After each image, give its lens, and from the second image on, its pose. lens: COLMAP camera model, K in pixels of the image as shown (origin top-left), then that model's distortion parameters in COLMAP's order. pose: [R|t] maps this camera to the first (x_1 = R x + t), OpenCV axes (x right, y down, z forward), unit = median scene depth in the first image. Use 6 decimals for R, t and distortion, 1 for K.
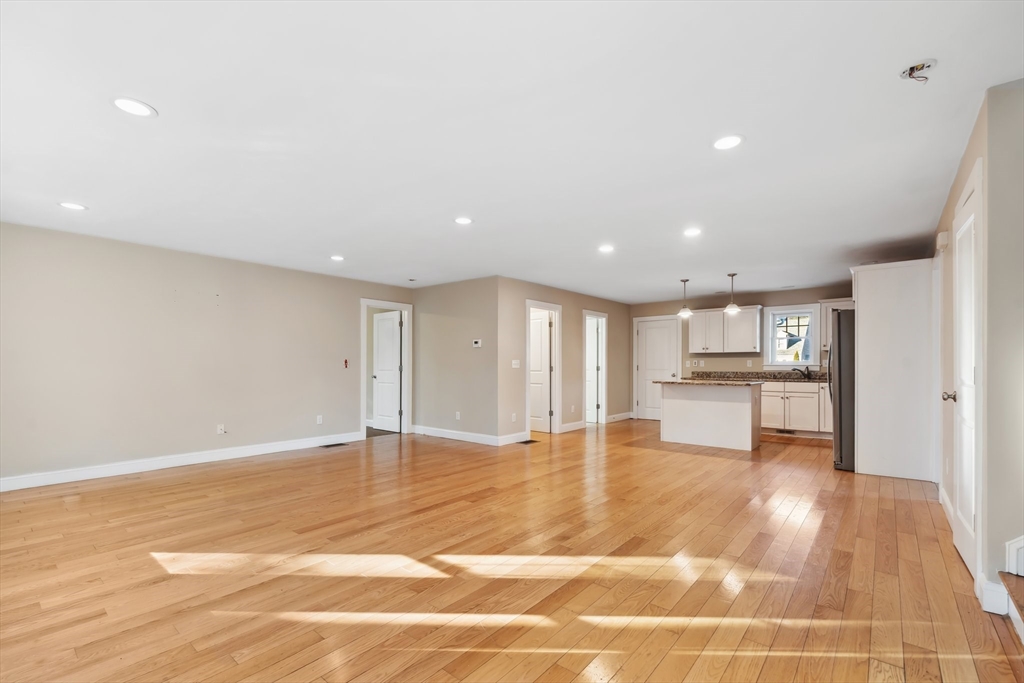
lens RADIAL K [[438.8, 0, 506.3], [0, 438.8, 368.2], [0, 0, 1]] dist [0.001227, 0.000075]
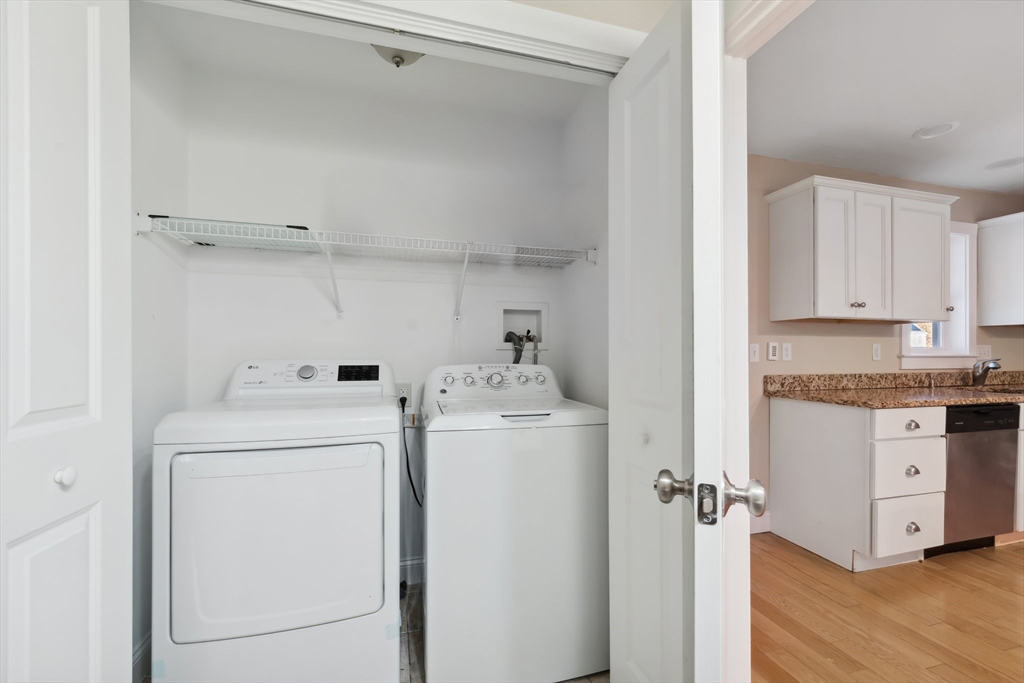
lens RADIAL K [[428.7, 0, 514.4], [0, 428.7, 352.6], [0, 0, 1]] dist [-0.001345, -0.000308]
pose [[0.555018, 0.004547, 0.831826, 0.061992], [0.004209, 0.999957, -0.008274, -0.009462], [-0.831828, 0.008094, 0.554975, 1.200842]]
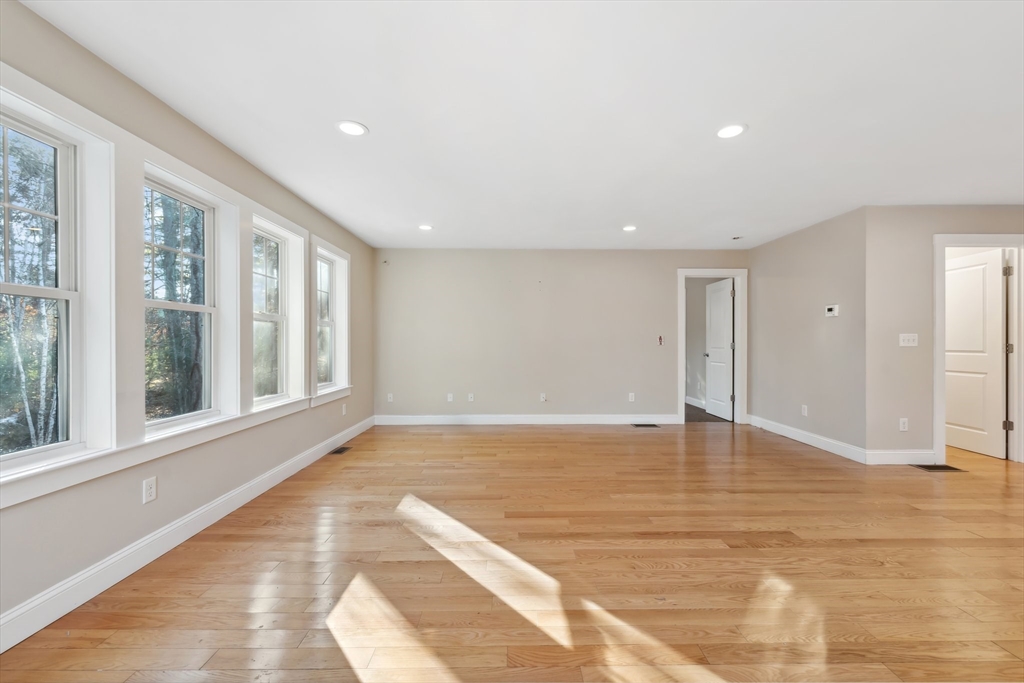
lens RADIAL K [[410.7, 0, 531.5], [0, 410.7, 342.1], [0, 0, 1]] dist [0.001623, 0.000152]
pose [[0.659728, 0.000569, -0.751504, 0.100132], [-0.005178, 0.999979, -0.003789, -0.001469], [0.751487, 0.006391, 0.659717, 0.185648]]
